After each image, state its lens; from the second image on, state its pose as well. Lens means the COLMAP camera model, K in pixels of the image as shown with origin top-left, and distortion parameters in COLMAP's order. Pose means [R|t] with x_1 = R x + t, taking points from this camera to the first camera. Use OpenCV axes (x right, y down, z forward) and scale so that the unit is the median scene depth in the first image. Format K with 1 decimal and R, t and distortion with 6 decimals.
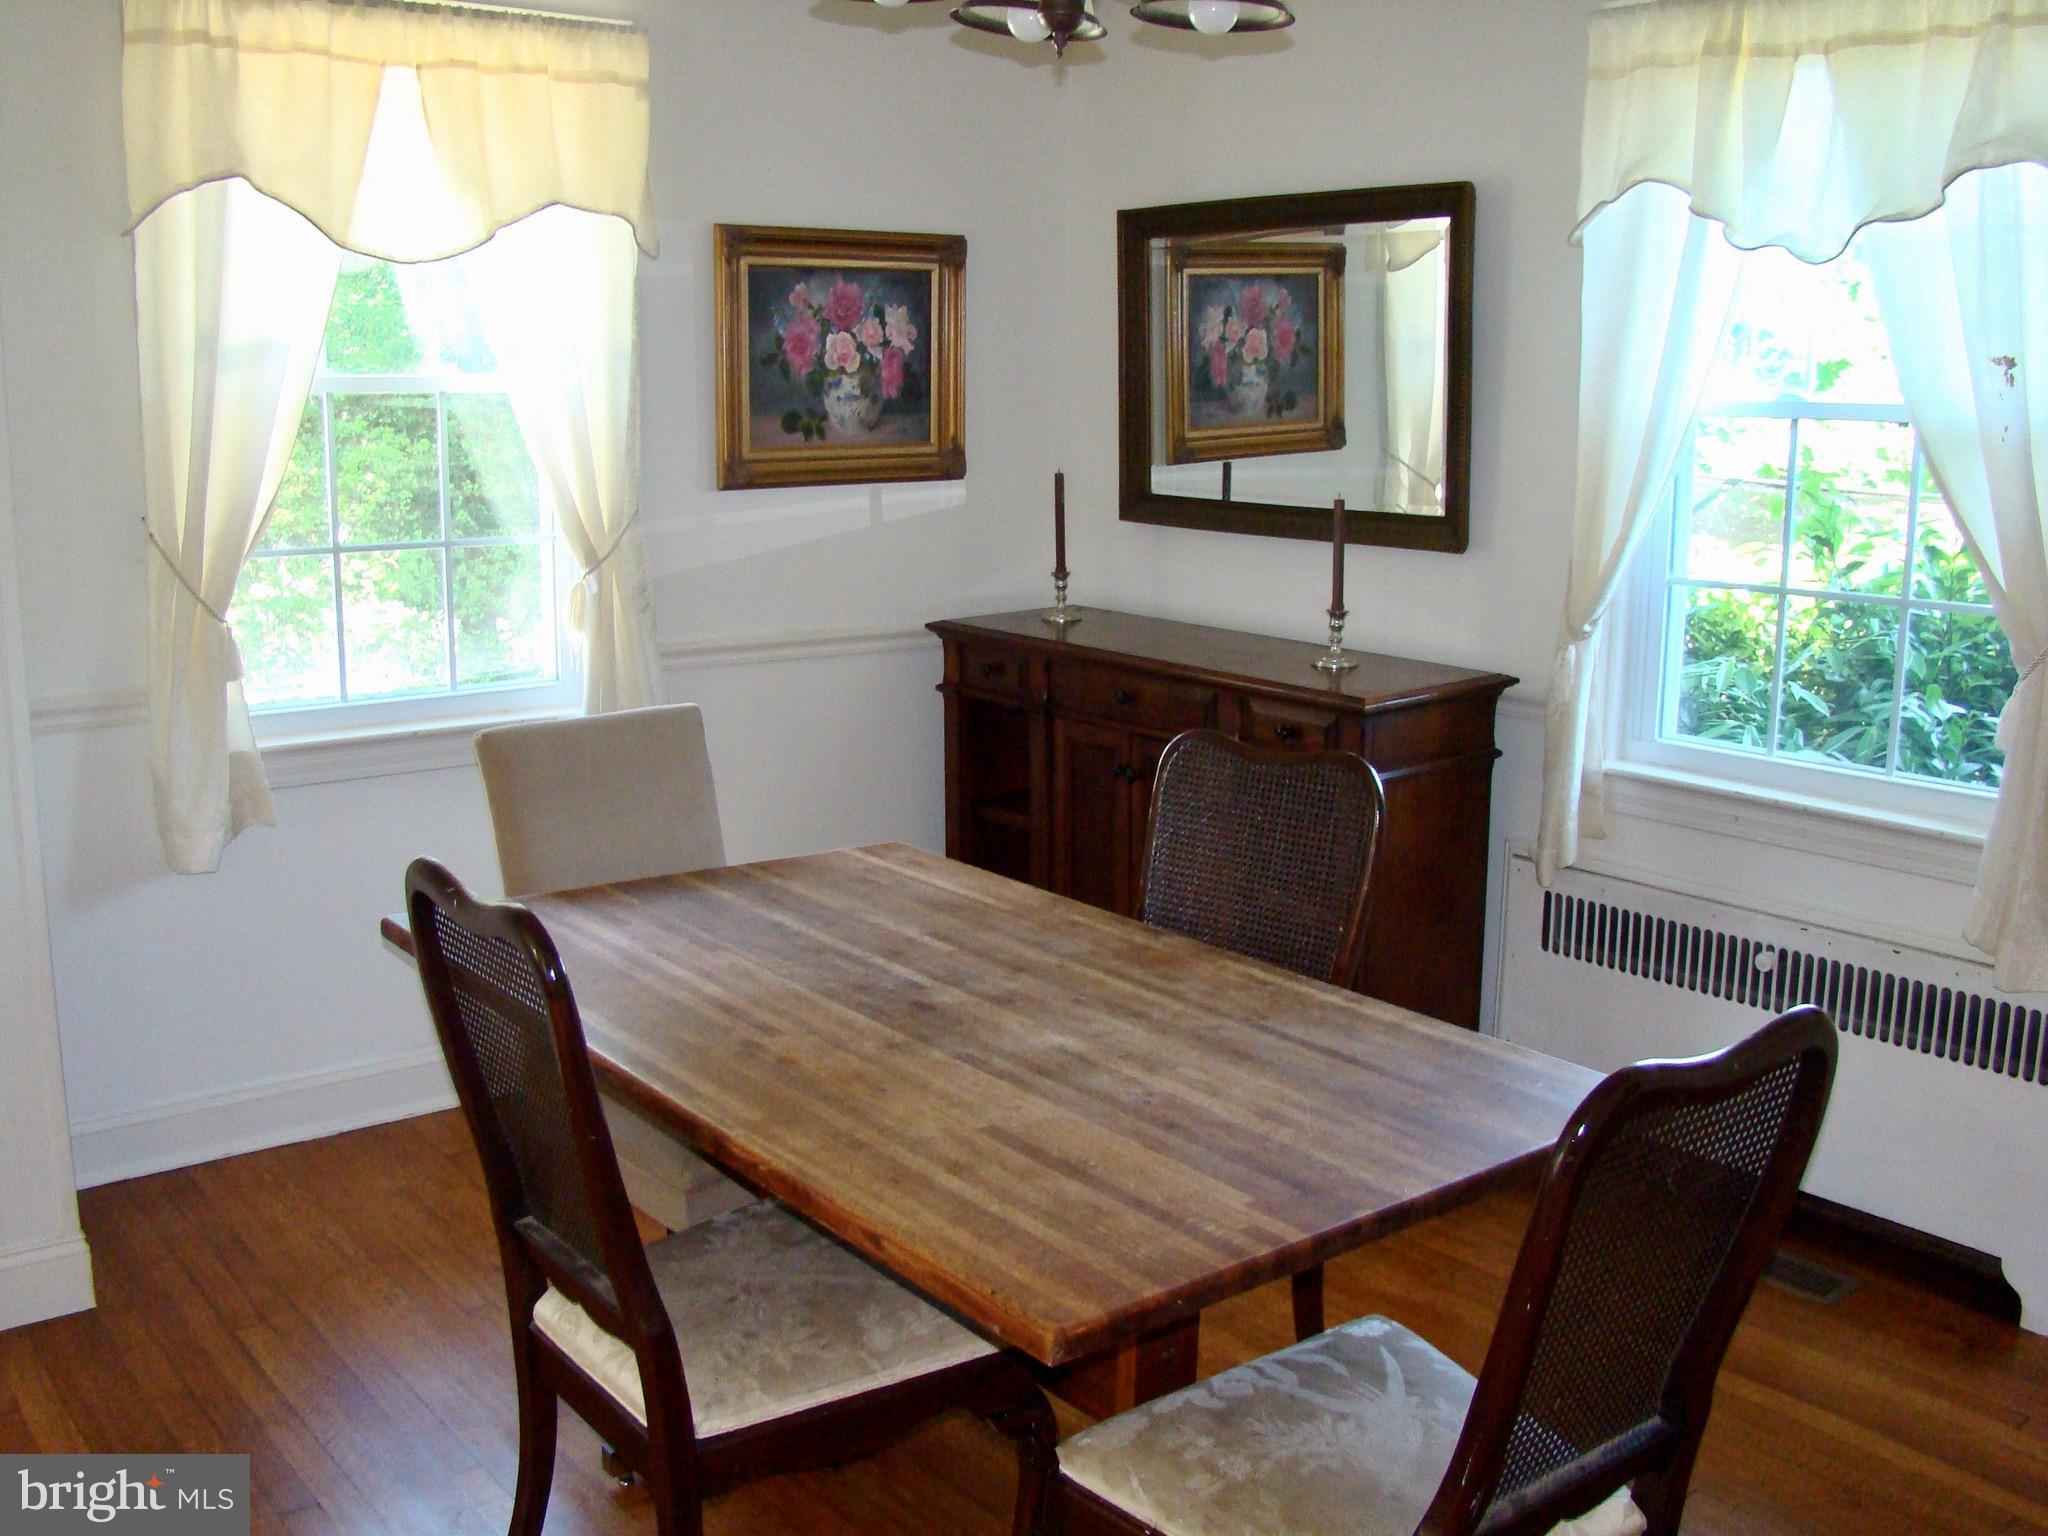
lens RADIAL K [[1952.0, 0, 1024.0], [0, 1952.0, 768.0], [0, 0, 1]] dist [-0.120408, 0.000299]
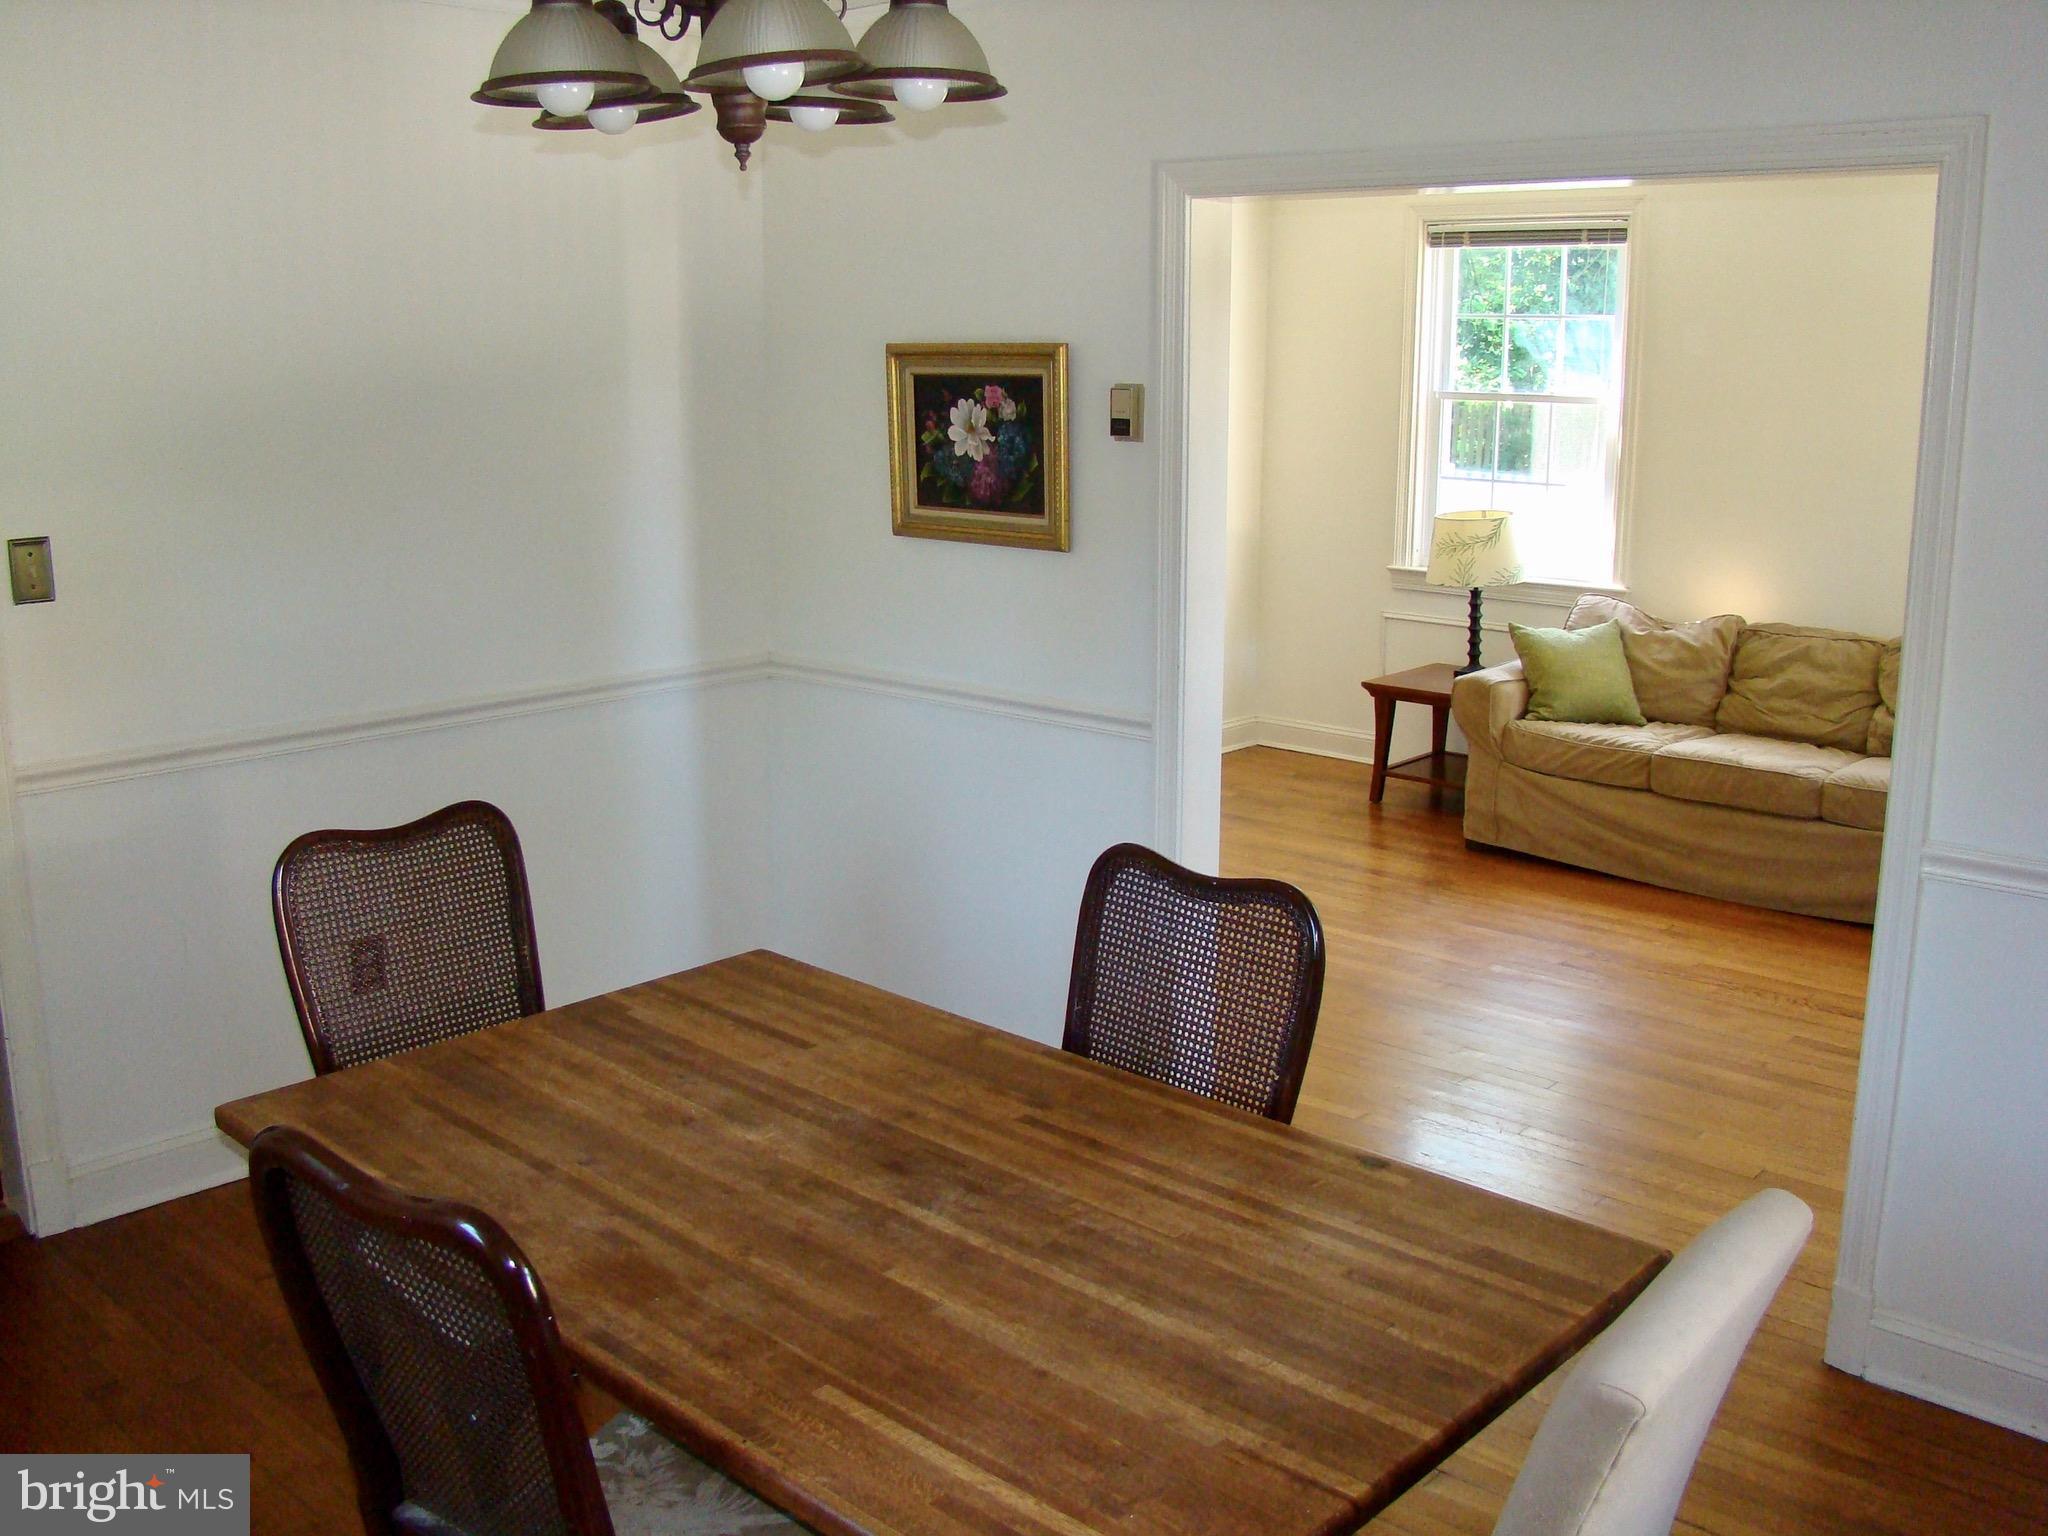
lens RADIAL K [[1952.0, 0, 1024.0], [0, 1952.0, 768.0], [0, 0, 1]] dist [-0.120408, 0.000299]
pose [[-0.990200, 0.016728, -0.138650, 0.013834], [-0.039440, 0.918892, 0.392532, -0.425764], [0.133971, 0.394154, -0.909227, 1.792436]]
